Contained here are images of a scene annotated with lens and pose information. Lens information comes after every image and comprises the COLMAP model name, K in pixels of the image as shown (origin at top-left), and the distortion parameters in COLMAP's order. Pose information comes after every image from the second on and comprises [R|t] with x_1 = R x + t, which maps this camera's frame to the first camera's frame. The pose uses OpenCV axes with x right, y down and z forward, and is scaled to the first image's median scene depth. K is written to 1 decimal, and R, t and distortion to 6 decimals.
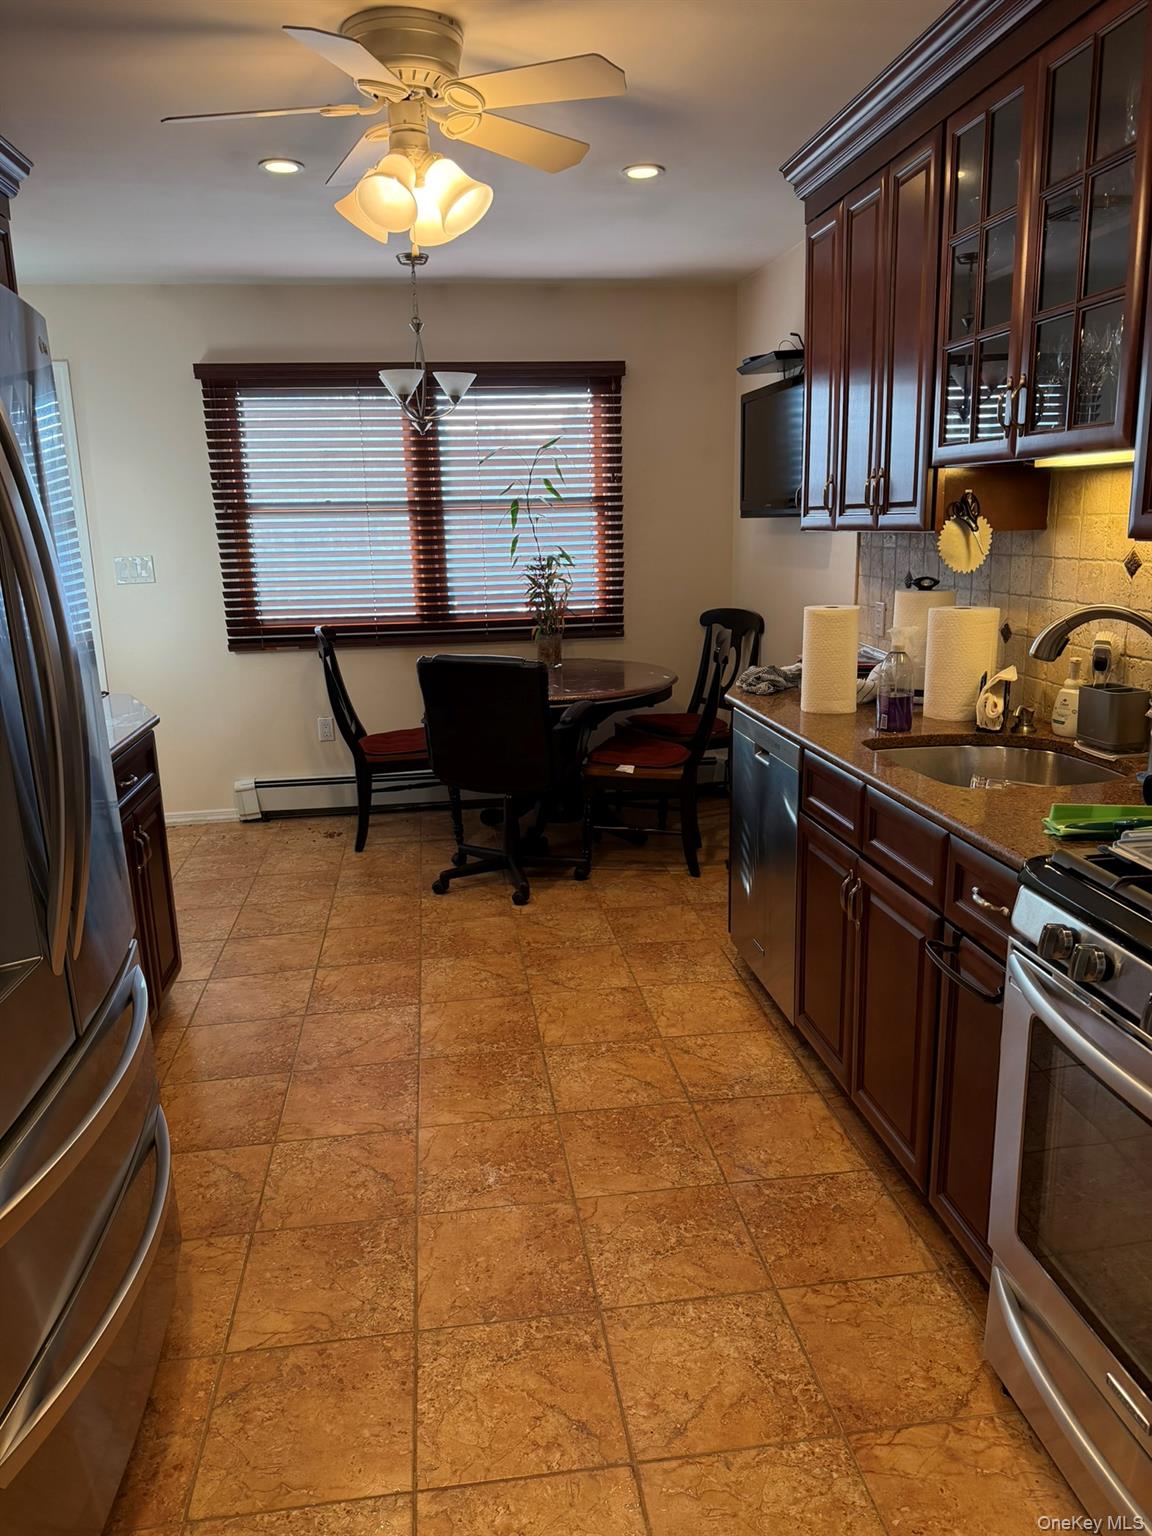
lens RADIAL K [[1066.7, 0, 573.7], [0, 1066.7, 770.4], [0, 0, 1]] dist [0.007016, 0.000895]
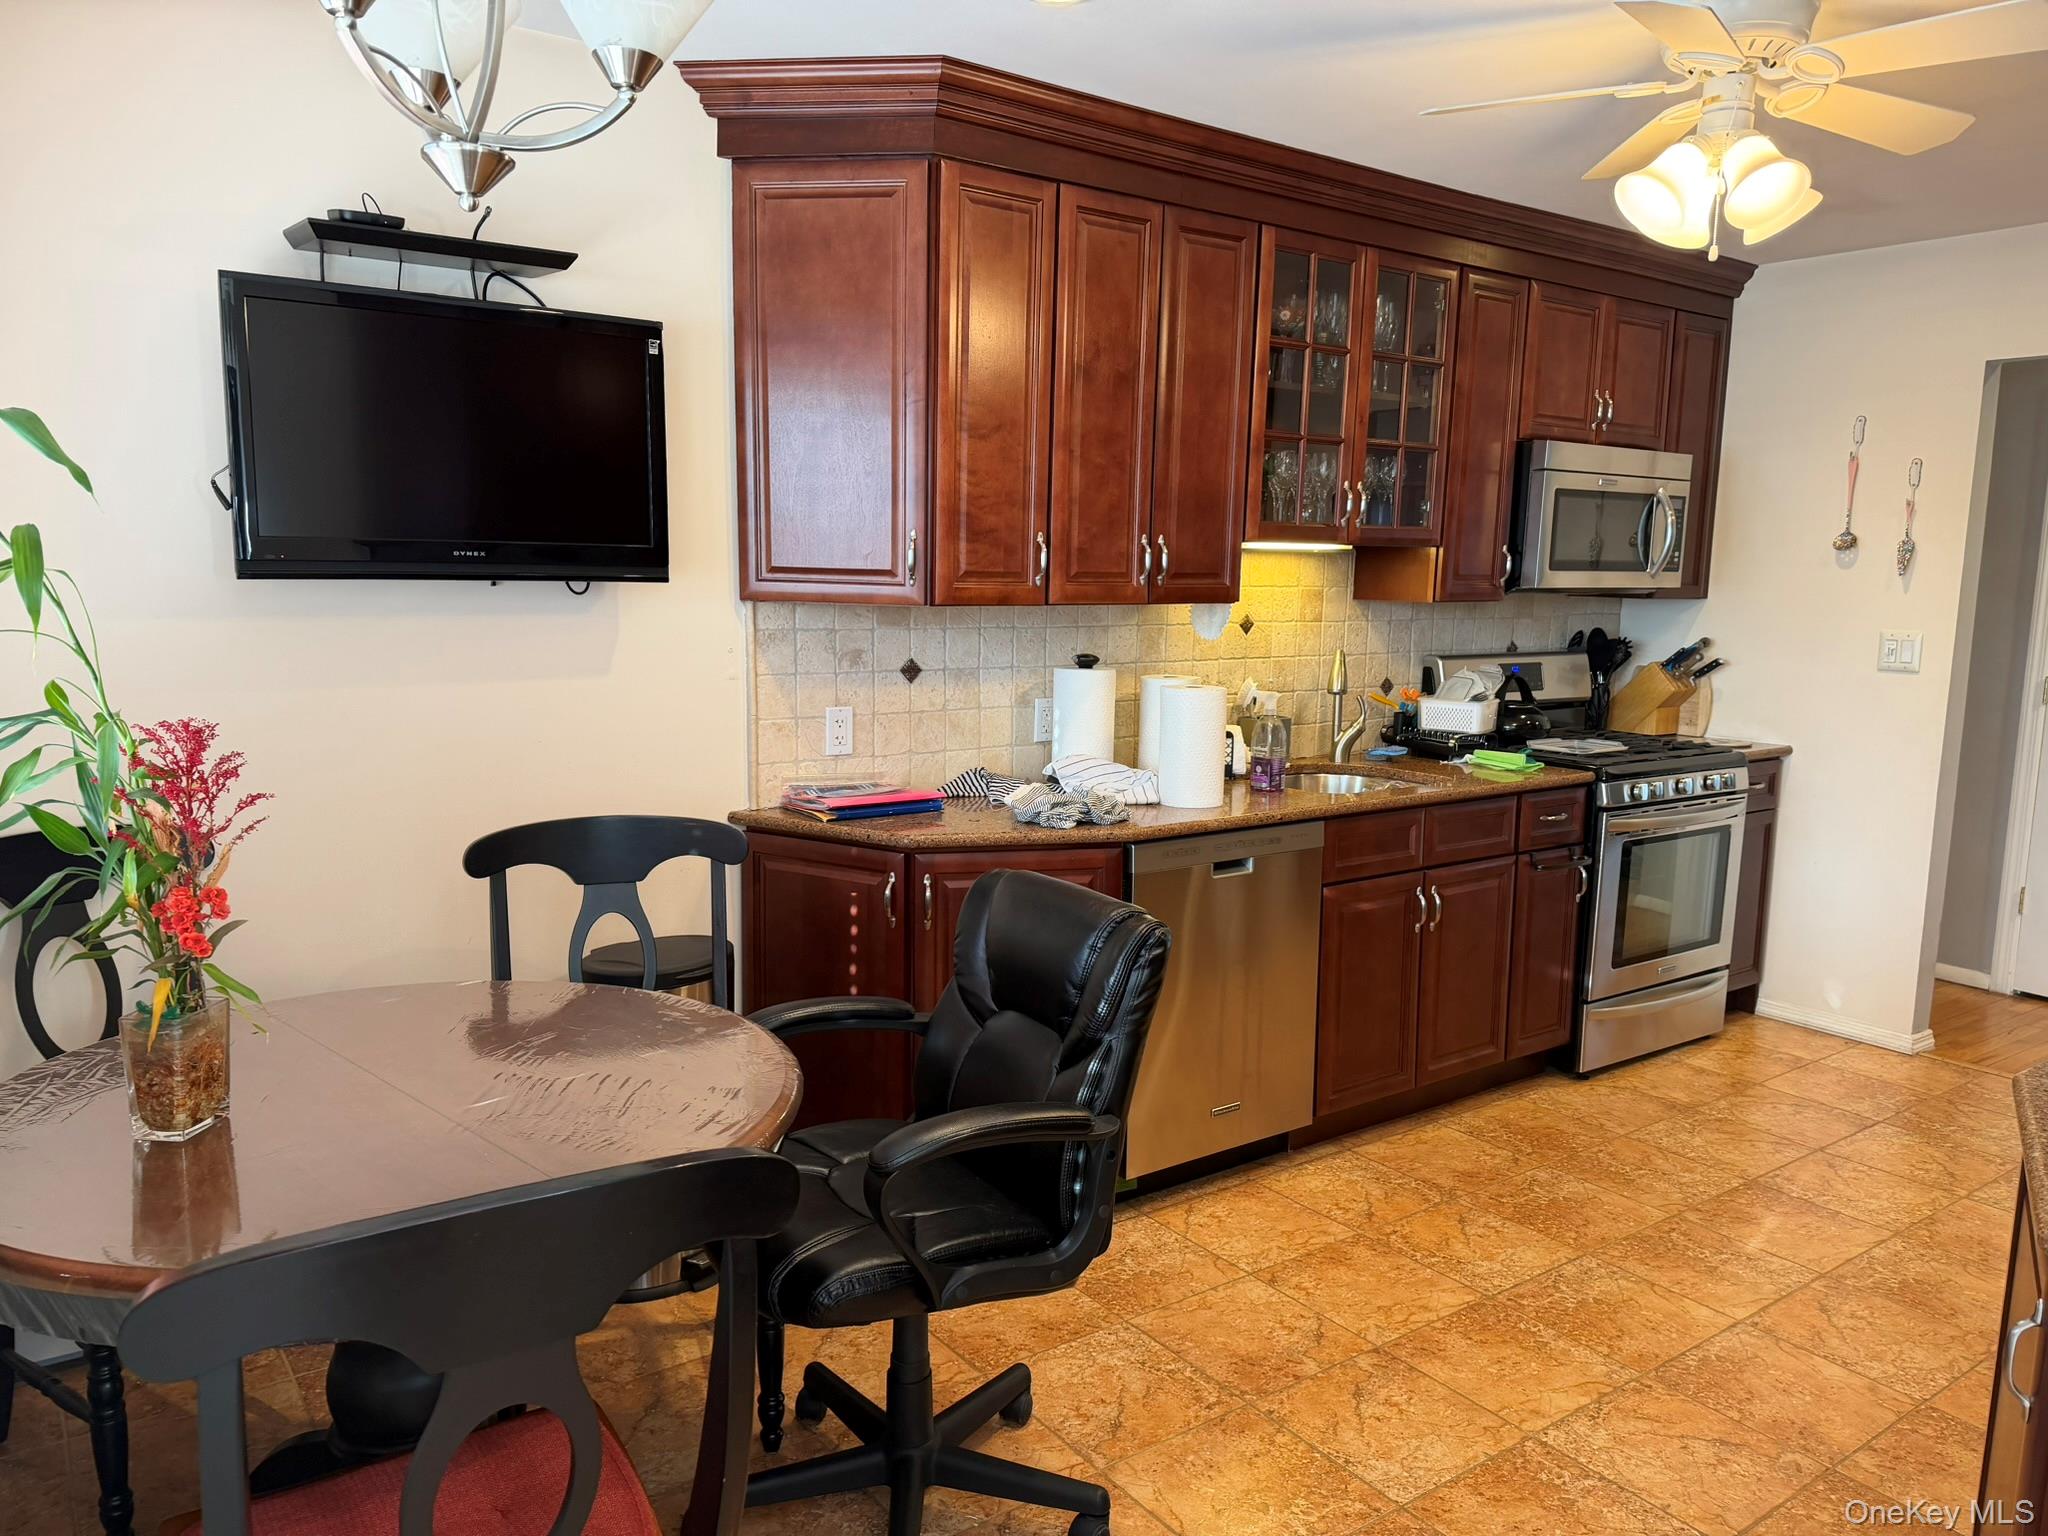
lens RADIAL K [[1422.3, 0, 1019.6], [0, 1422.3, 760.6], [0, 0, 1]] dist [0.007016, 0.000895]
pose [[-0.453196, -0.140943, 0.880198, -0.709339], [0.187637, 0.950215, 0.248765, -0.411120], [-0.871439, 0.277897, -0.404187, 1.586989]]
